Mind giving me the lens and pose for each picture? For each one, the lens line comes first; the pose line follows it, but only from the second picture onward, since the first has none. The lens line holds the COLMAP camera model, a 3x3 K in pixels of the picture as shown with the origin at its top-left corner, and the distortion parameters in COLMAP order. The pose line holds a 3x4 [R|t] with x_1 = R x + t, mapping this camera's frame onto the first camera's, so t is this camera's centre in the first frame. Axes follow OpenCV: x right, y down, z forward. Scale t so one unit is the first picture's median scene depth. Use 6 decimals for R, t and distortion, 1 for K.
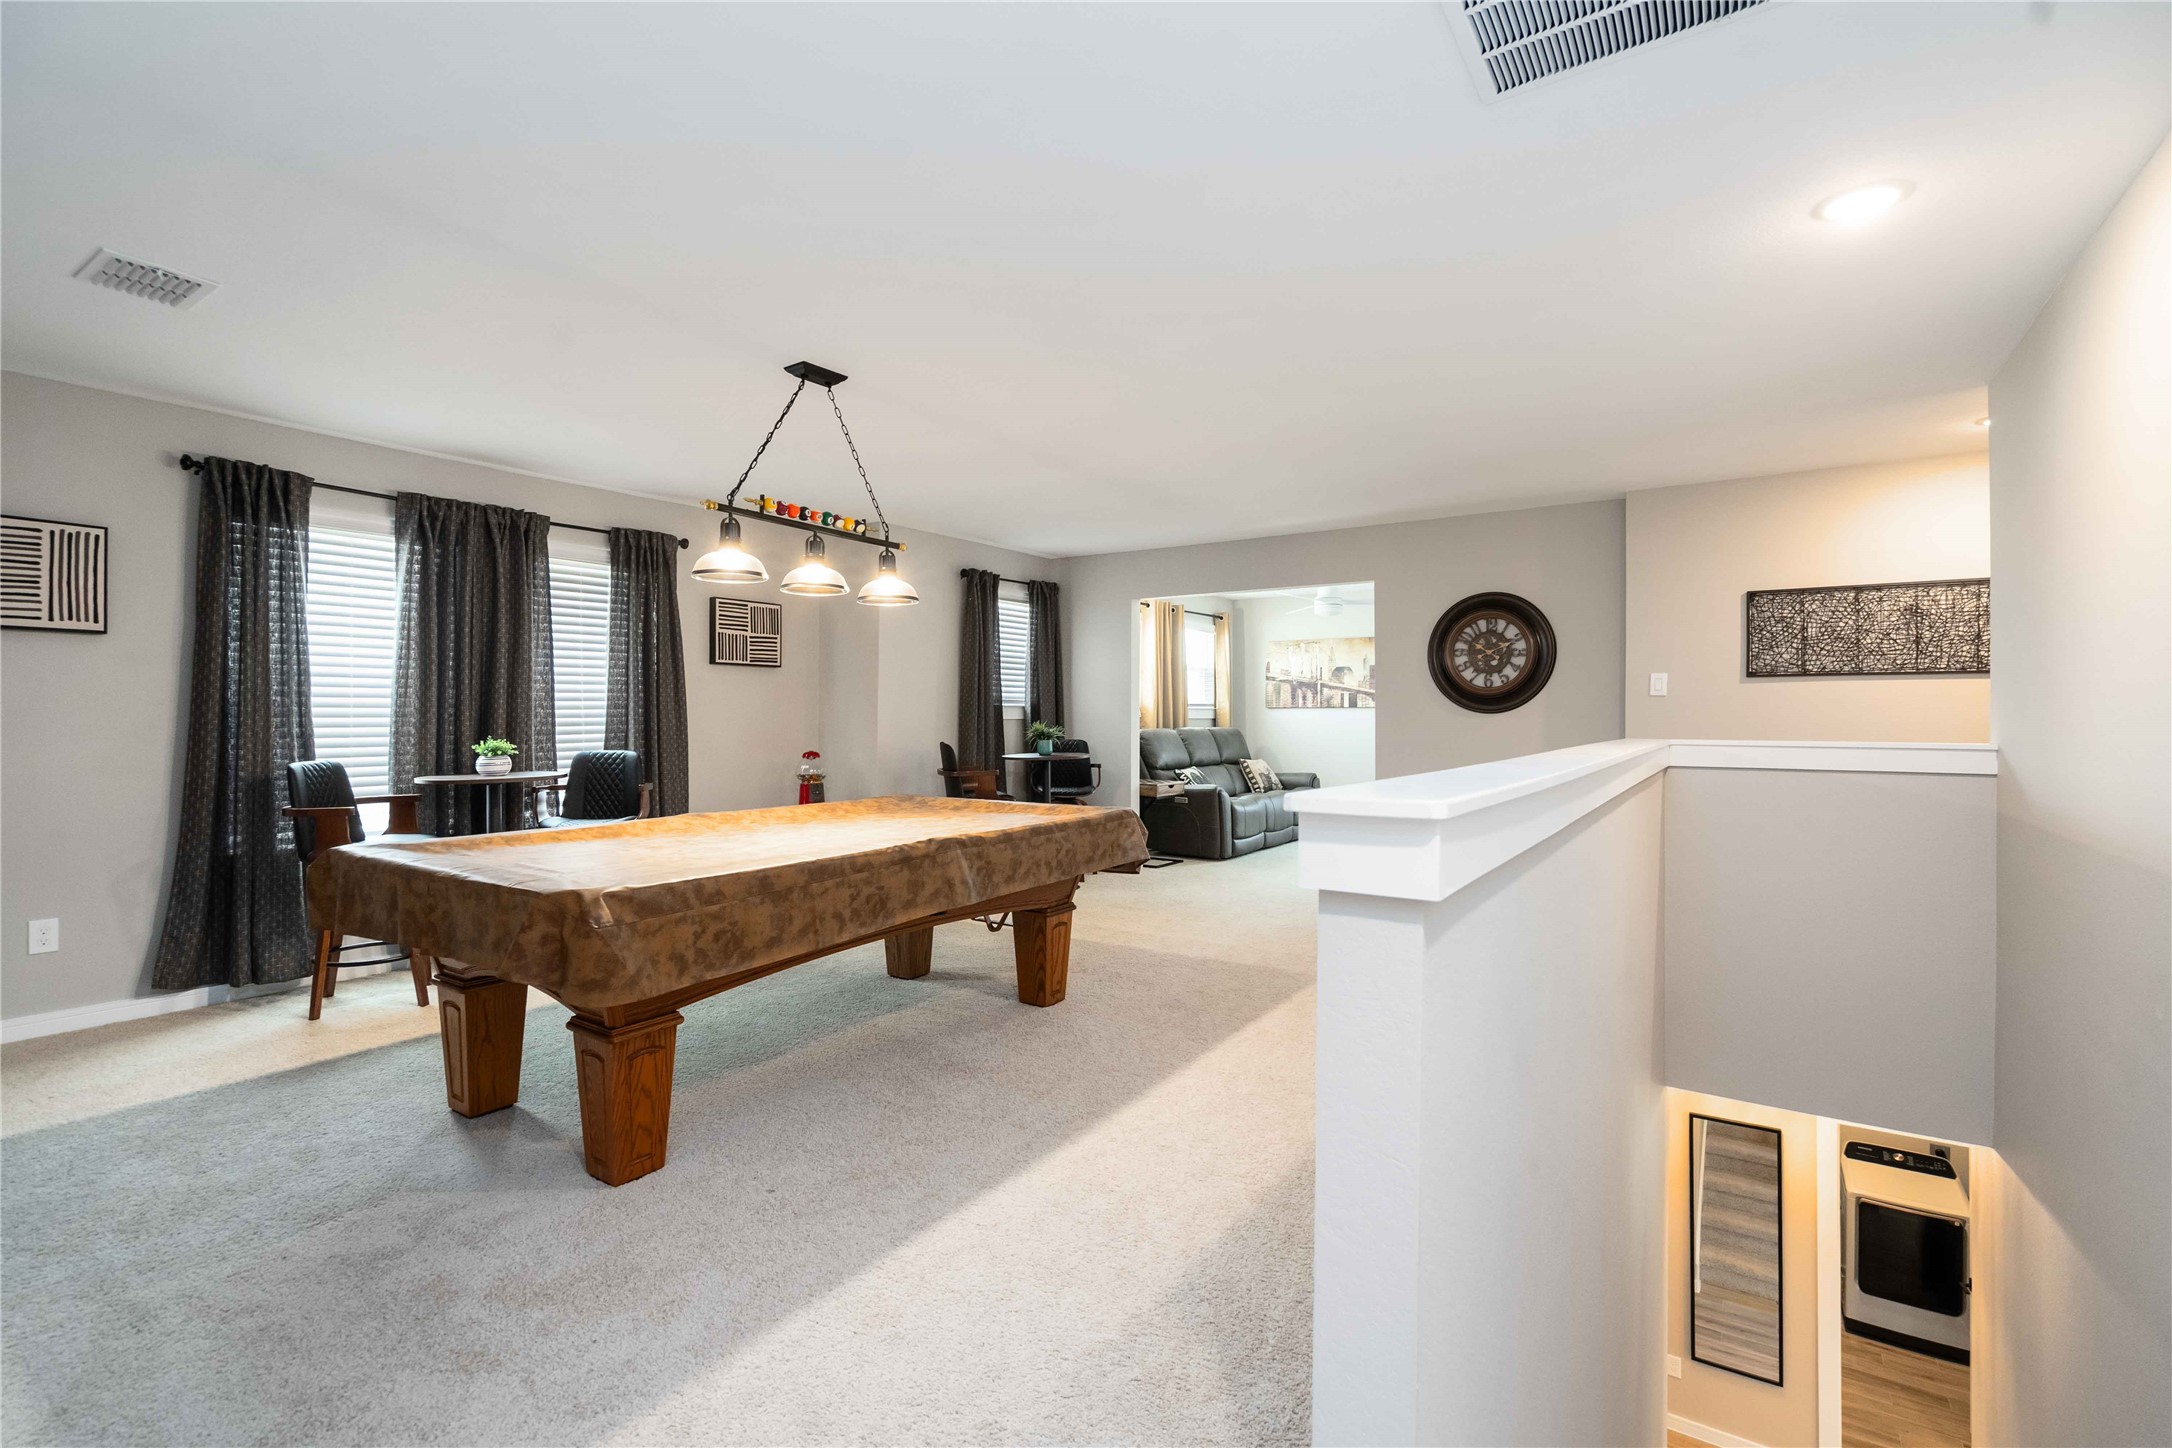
lens RADIAL K [[985.8, 0, 1082.6], [0, 985.8, 716.6], [0, 0, 1]] dist [-0.002021, -0.000104]
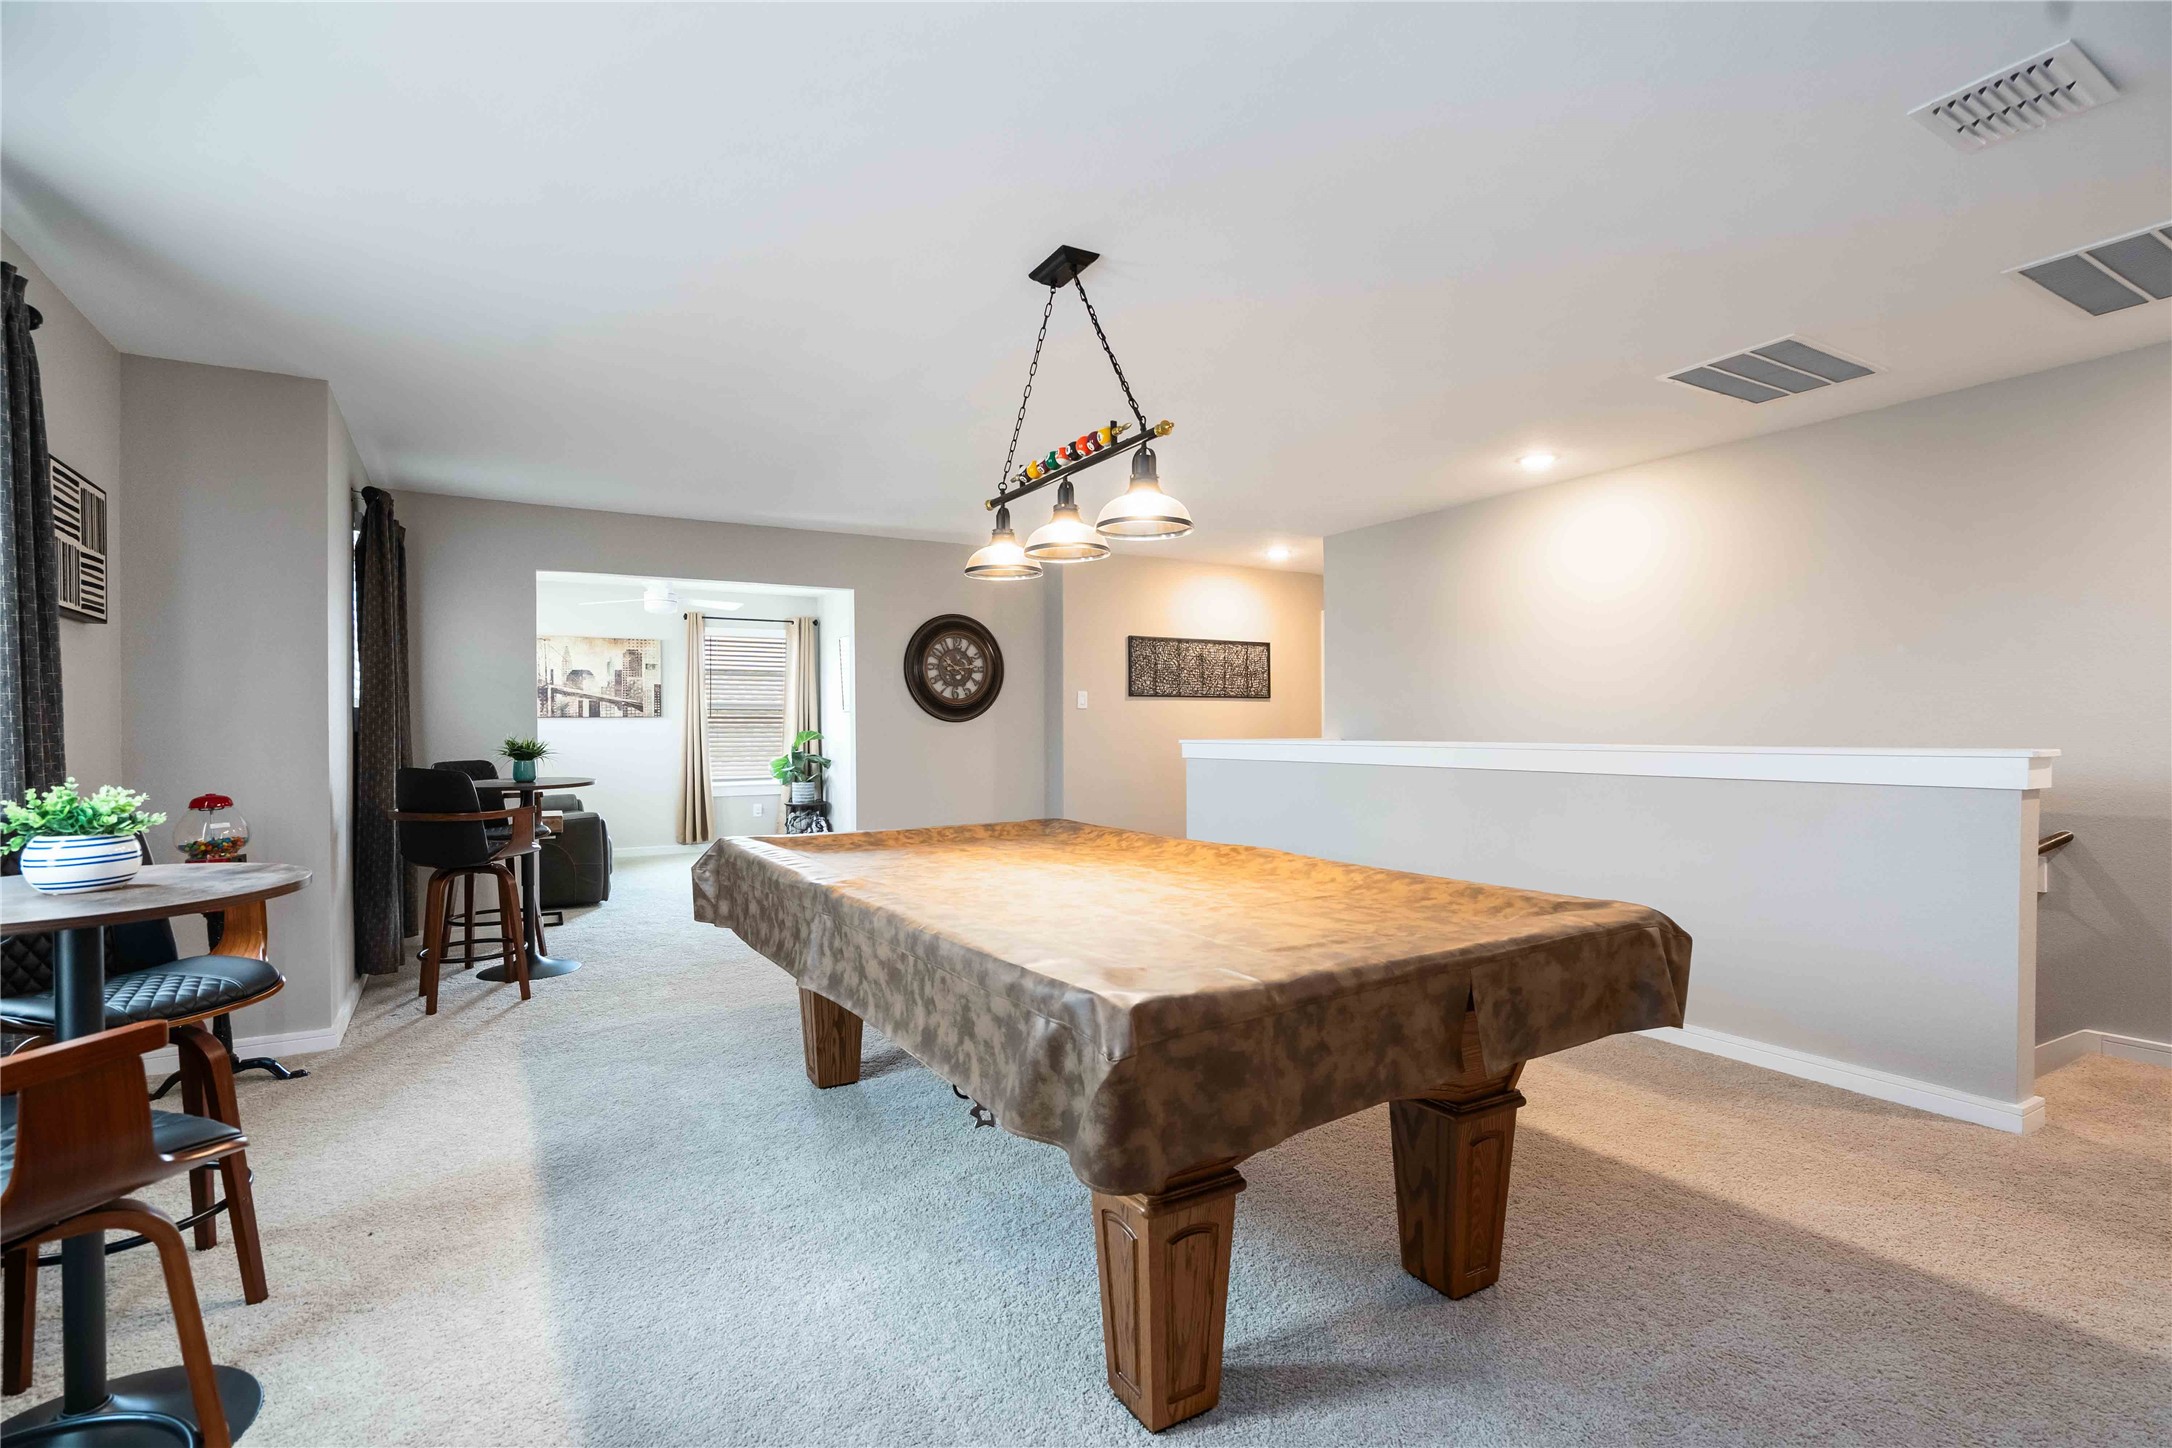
lens RADIAL K [[985.8, 0, 1084.6], [0, 985.8, 730.8], [0, 0, 1]] dist [-0.002021, -0.000104]
pose [[0.438639, -0.005722, 0.898645, -0.538787], [0.005325, 0.999979, 0.003768, 0.003207], [-0.898648, 0.003132, 0.438660, 0.378113]]
